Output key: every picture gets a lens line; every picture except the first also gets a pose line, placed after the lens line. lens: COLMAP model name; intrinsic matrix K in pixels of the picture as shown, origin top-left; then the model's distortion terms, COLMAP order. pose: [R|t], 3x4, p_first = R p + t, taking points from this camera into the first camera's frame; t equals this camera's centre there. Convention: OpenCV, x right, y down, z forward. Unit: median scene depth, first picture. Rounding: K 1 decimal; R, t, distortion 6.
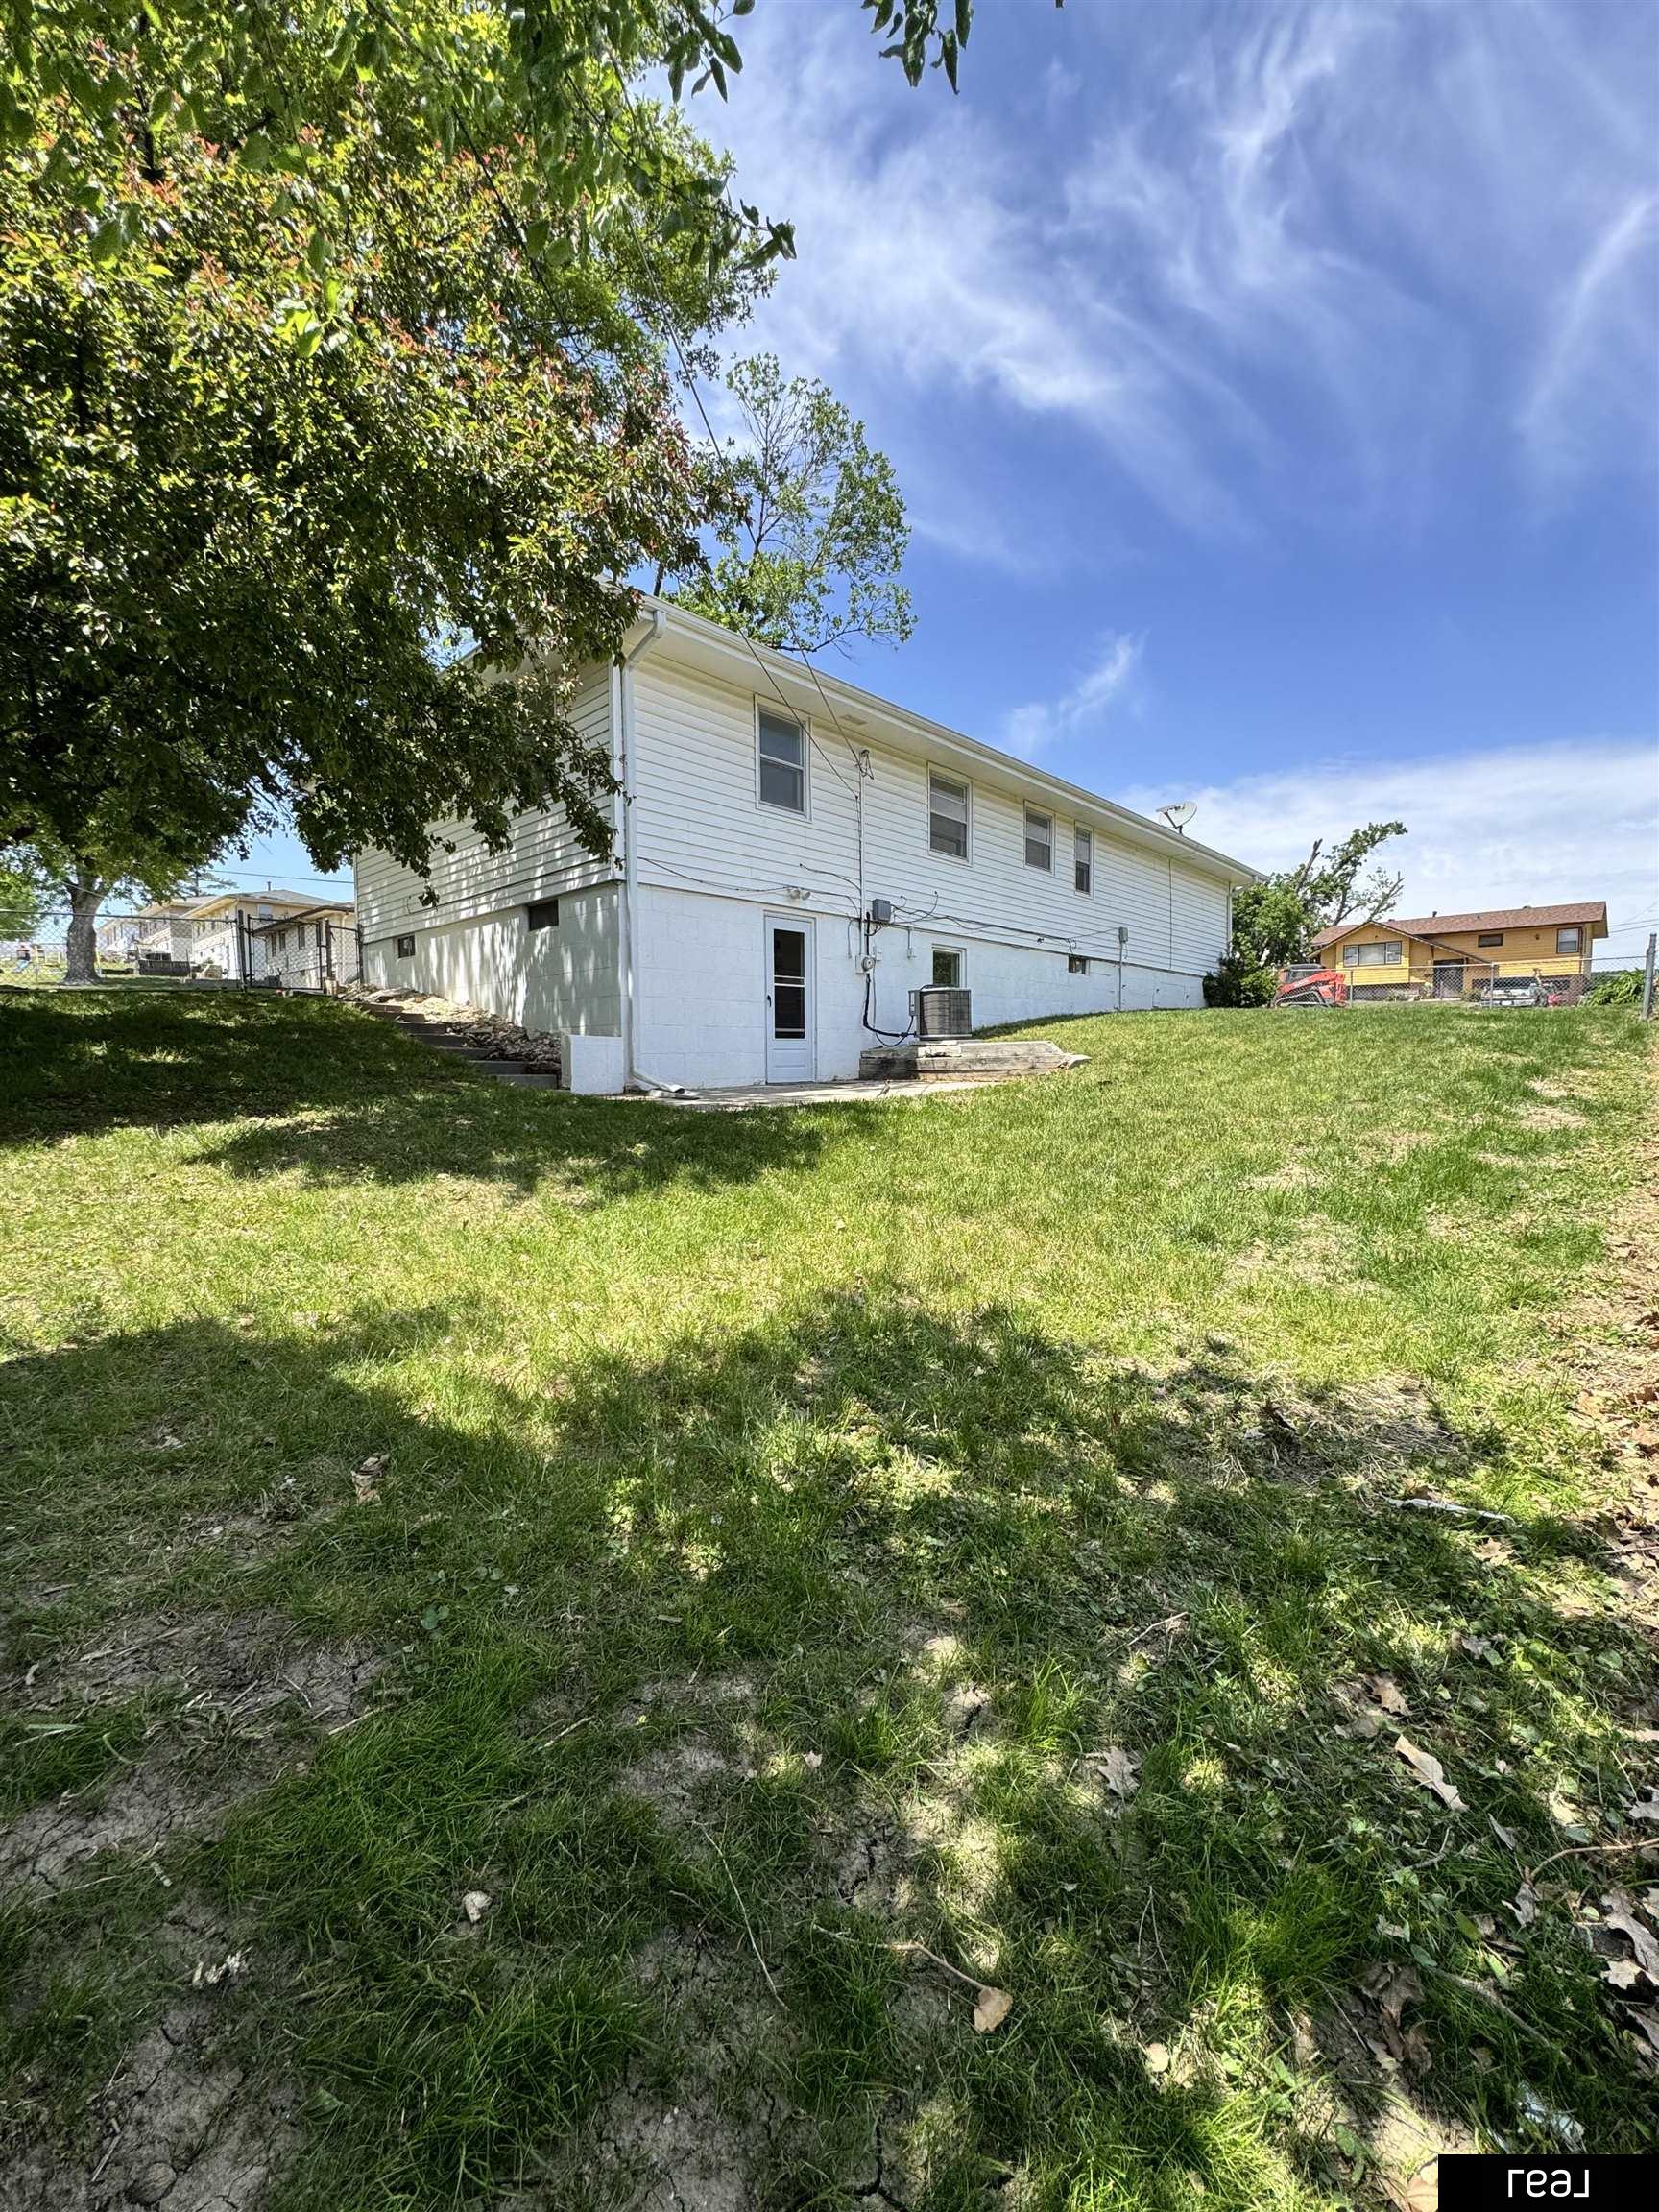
lens RADIAL K [[881.1, 0, 836.3], [0, 881.1, 1106.5], [0, 0, 1]] dist [-0.004343, 0.000857]
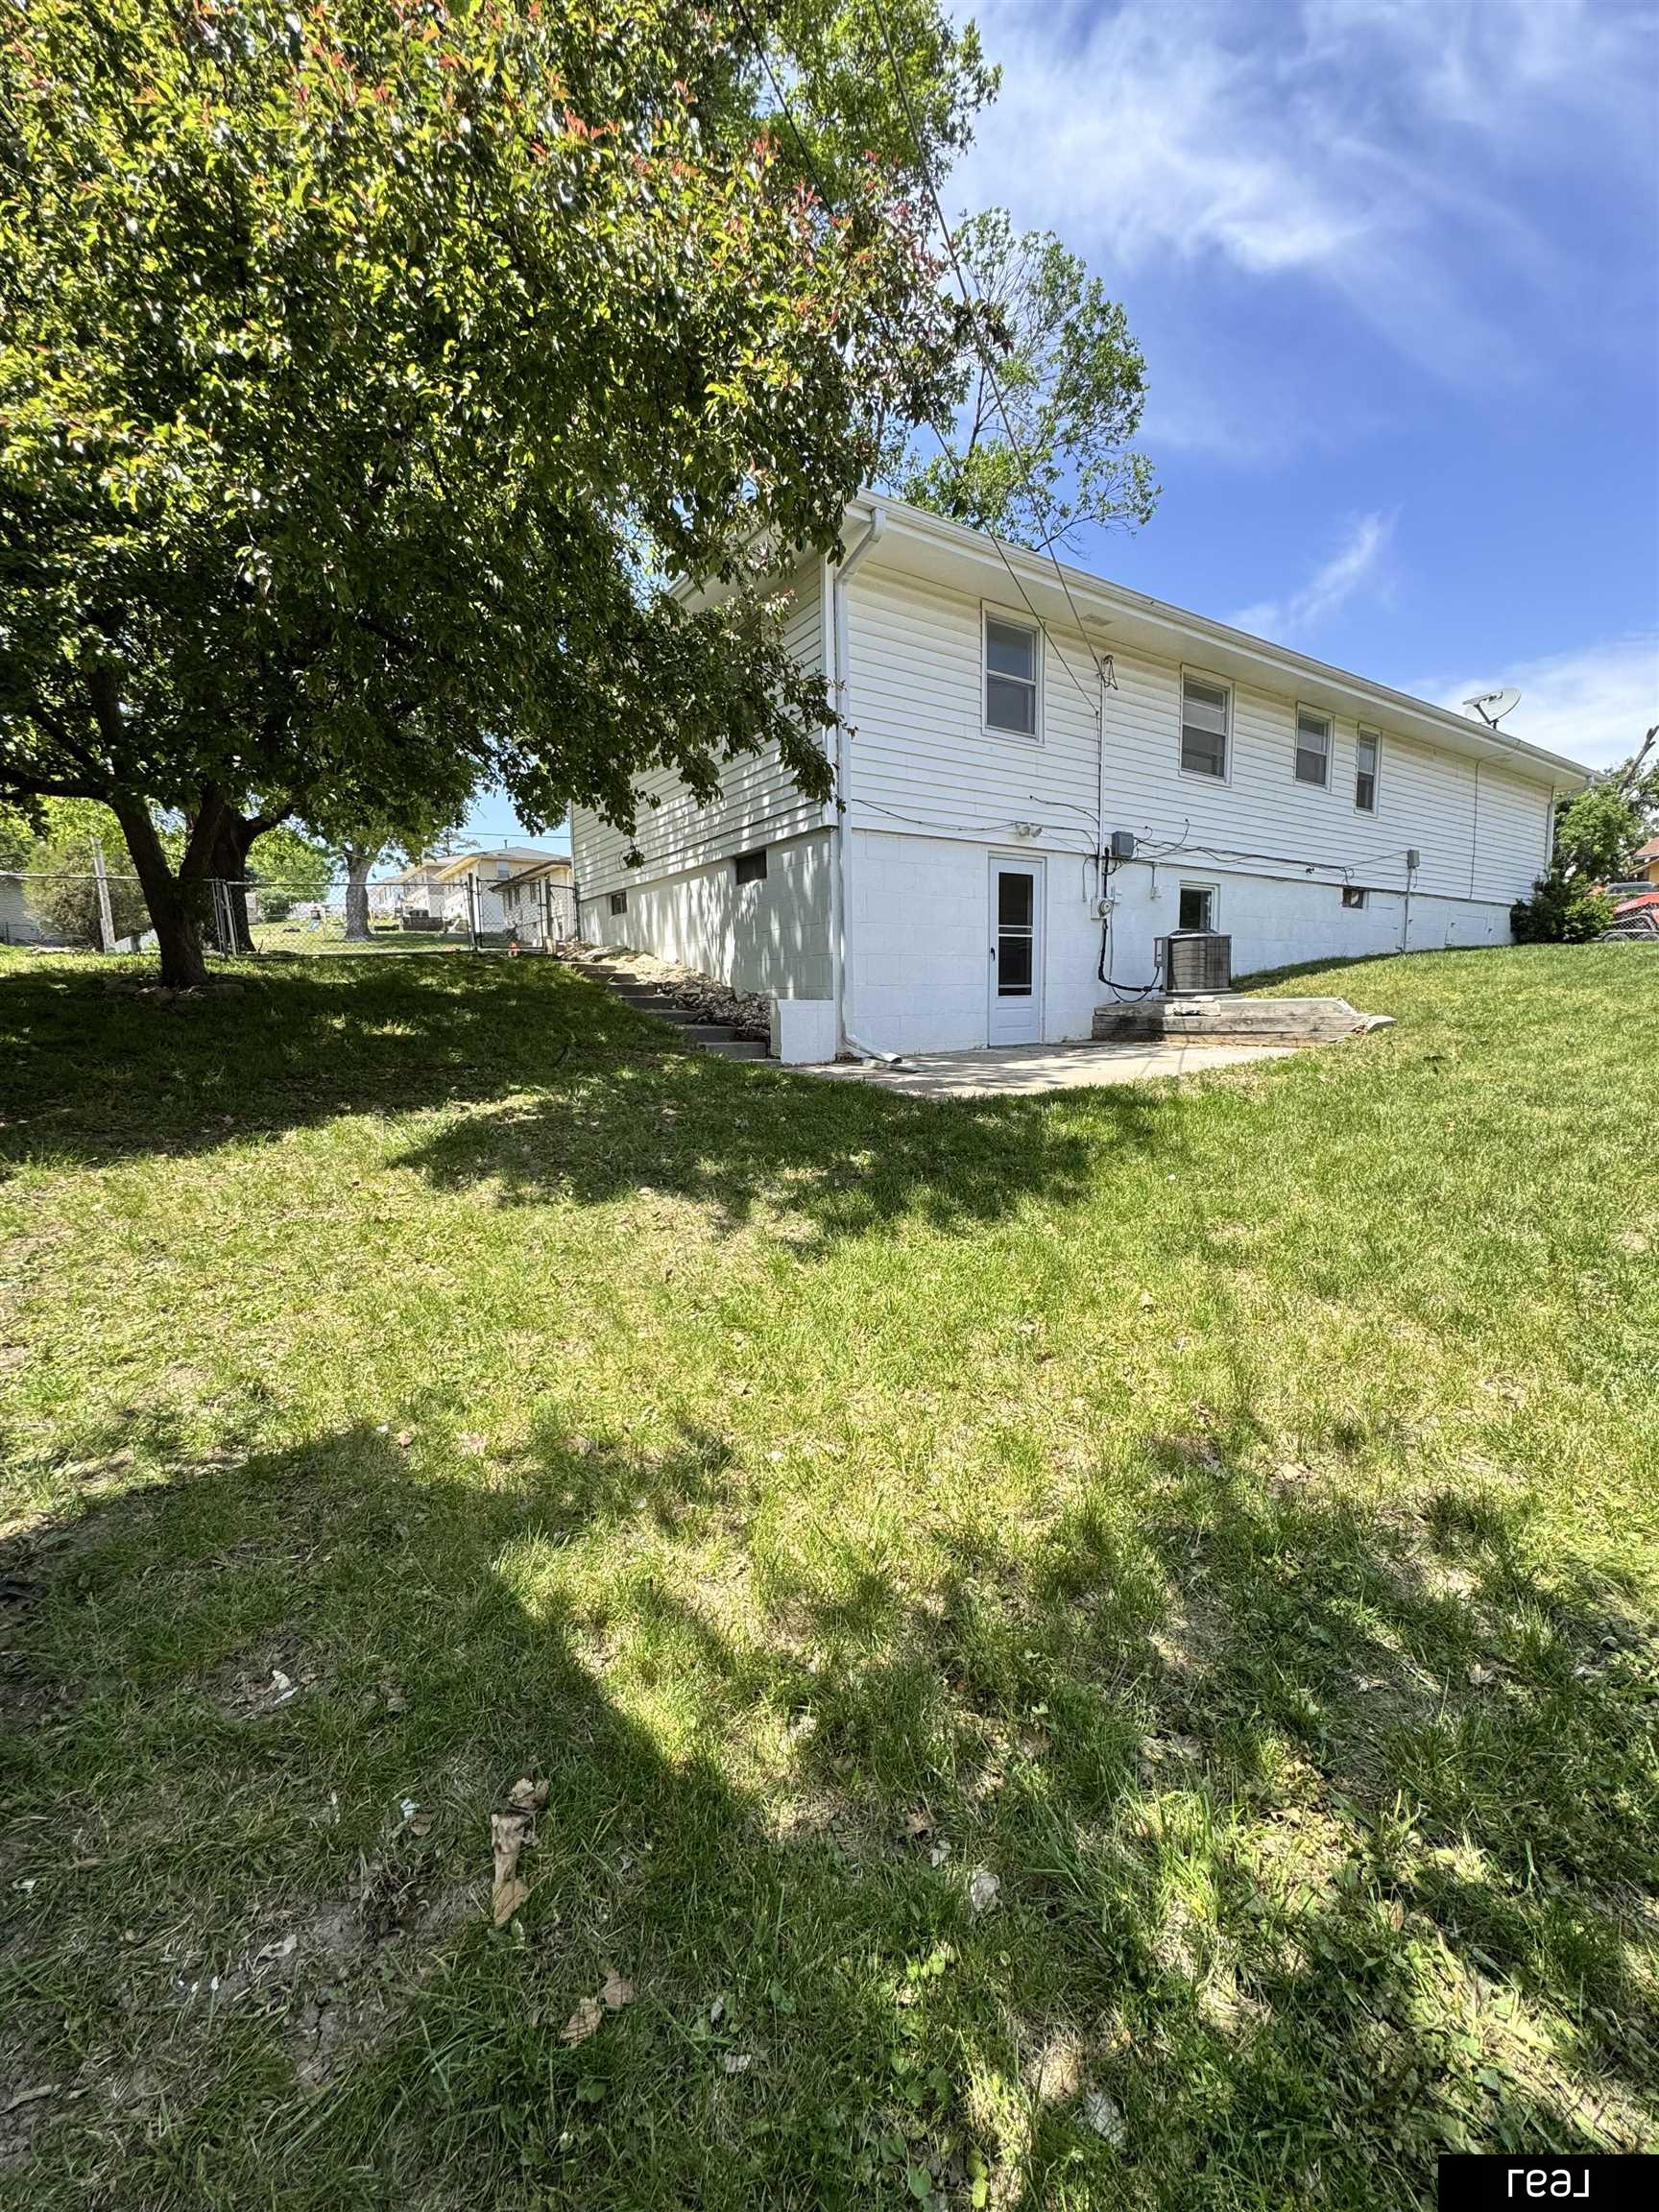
lens RADIAL K [[881.1, 0, 847.2], [0, 881.1, 1105.3], [0, 0, 1]] dist [-0.004343, 0.000857]
pose [[0.977808, 0.013746, -0.209051, -0.036713], [0.000496, 0.997690, 0.067923, -0.032867], [0.209502, -0.066520, 0.975543, 0.101042]]
